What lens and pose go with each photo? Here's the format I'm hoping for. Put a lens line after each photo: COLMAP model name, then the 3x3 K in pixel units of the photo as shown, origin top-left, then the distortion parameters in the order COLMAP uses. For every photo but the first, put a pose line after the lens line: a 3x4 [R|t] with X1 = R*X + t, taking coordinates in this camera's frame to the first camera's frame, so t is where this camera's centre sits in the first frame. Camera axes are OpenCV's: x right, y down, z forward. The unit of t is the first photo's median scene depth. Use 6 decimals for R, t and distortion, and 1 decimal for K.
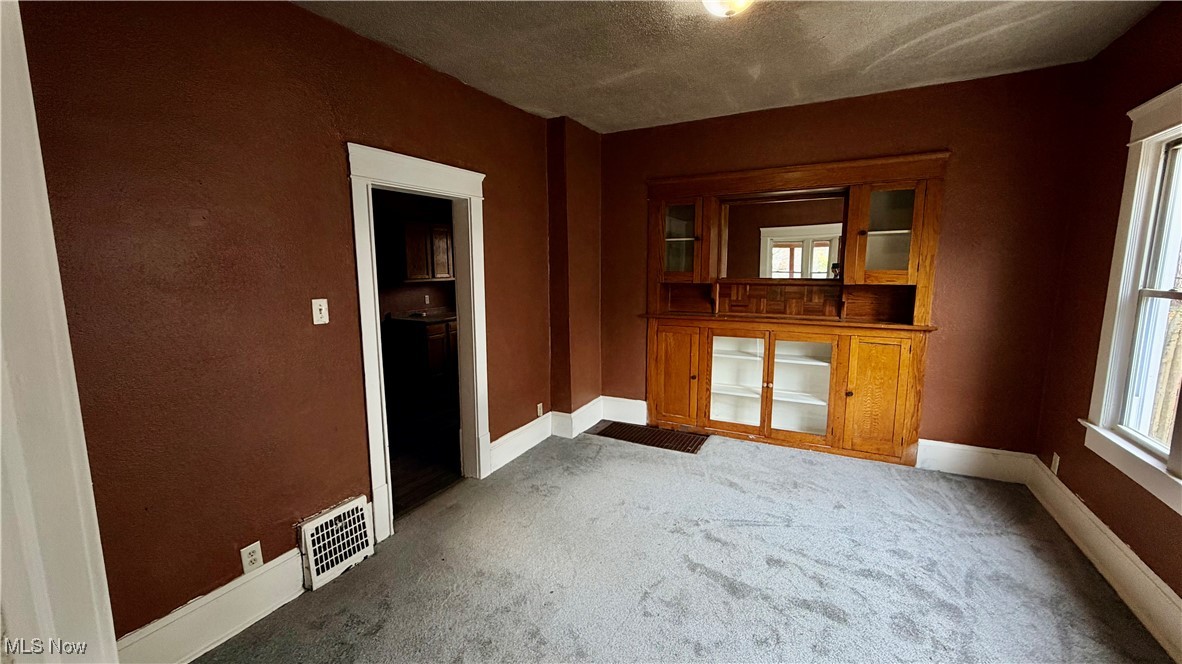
lens RADIAL K [[467.9, 0, 590.3], [0, 467.9, 331.5], [0, 0, 1]] dist [0.001539, 0.000192]
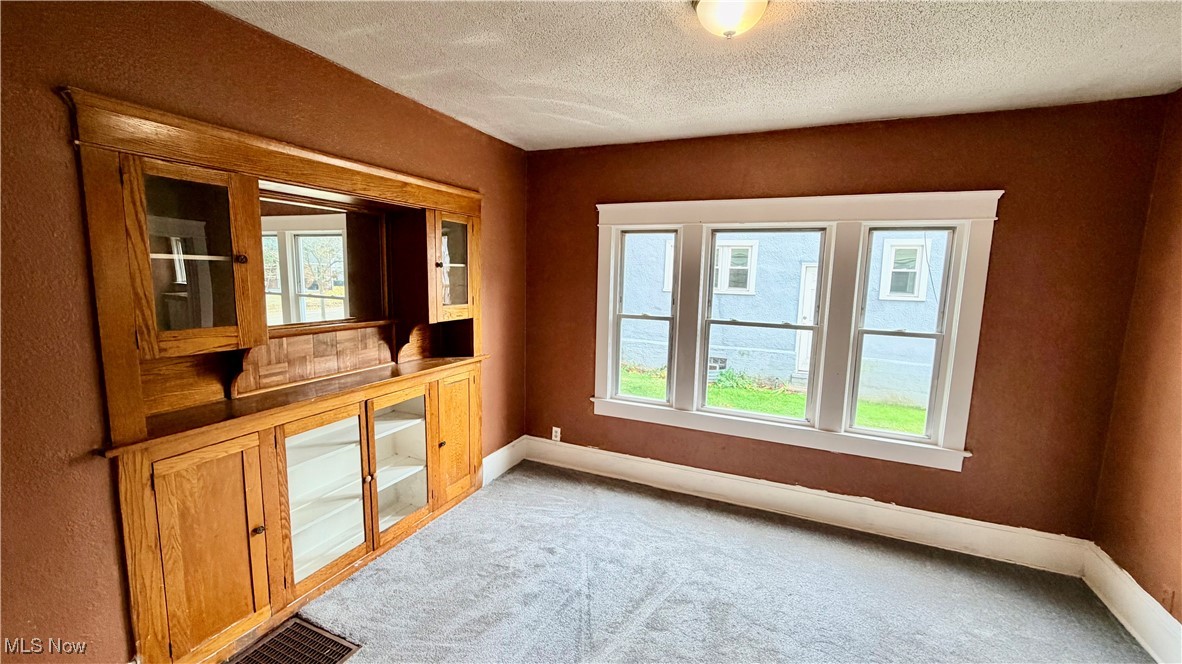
lens RADIAL K [[467.9, 0, 591.7], [0, 467.9, 331.8], [0, 0, 1]] dist [0.001539, 0.000192]
pose [[-0.058355, -0.121978, 0.990816, -0.339172], [0.114826, 0.985100, 0.128037, -0.169004], [-0.991670, 0.121243, -0.043479, 0.783602]]
